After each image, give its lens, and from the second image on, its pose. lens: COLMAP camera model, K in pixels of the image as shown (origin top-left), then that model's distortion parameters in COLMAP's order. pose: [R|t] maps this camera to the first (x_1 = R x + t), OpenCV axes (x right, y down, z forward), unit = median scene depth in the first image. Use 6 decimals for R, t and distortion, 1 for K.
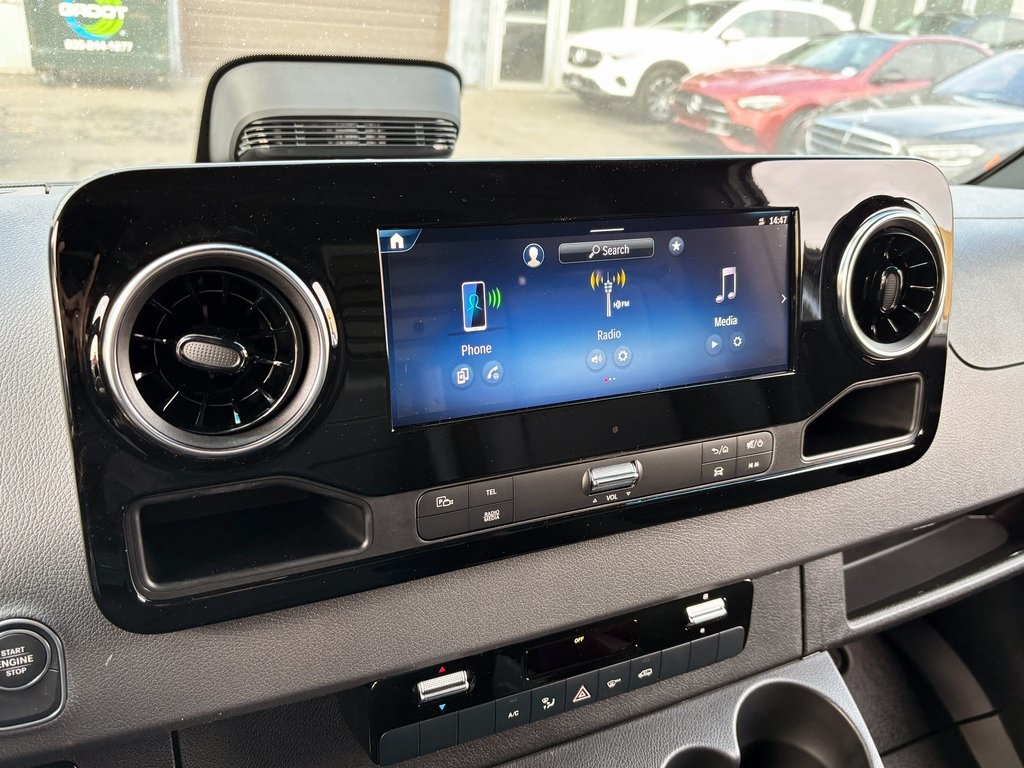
lens RADIAL K [[898.5, 0, 510.0], [0, 898.5, 383.1], [0, 0, 1]] dist [0.030419, -0.036491]
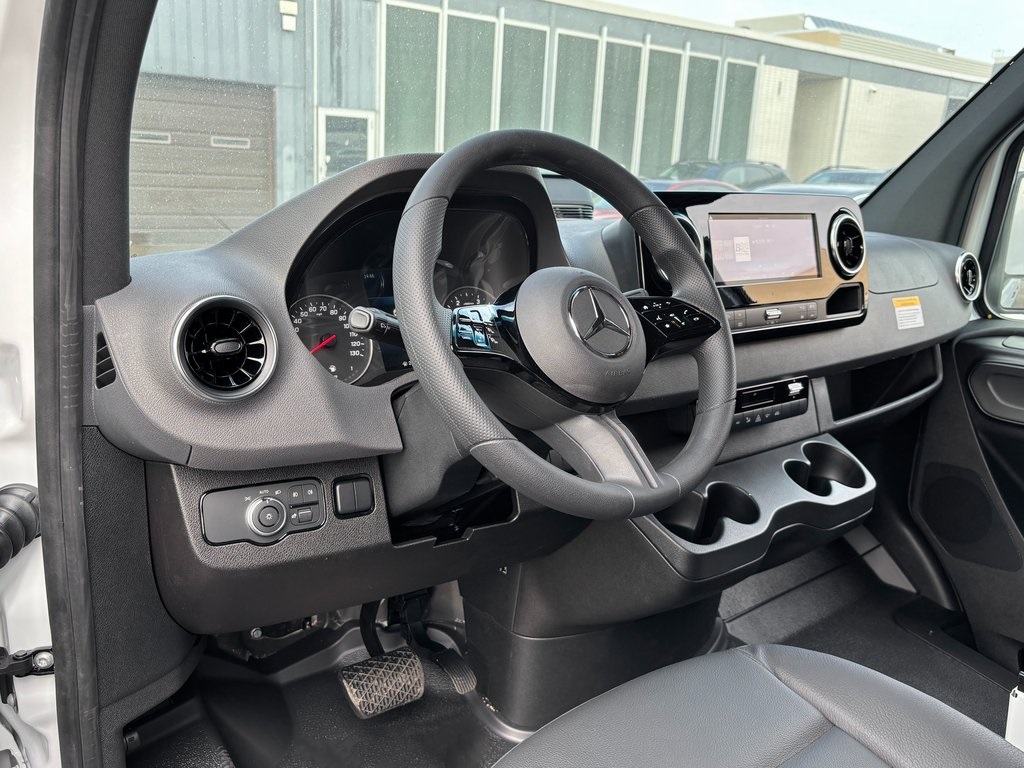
lens RADIAL K [[880.4, 0, 514.8], [0, 880.4, 380.7], [0, 0, 1]] dist [0.051337, -0.019948]
pose [[0.971560, -0.074807, 0.224668, -0.342976], [0.108401, 0.984040, -0.141120, 0.166086], [-0.210525, 0.161460, 0.964163, -0.358568]]
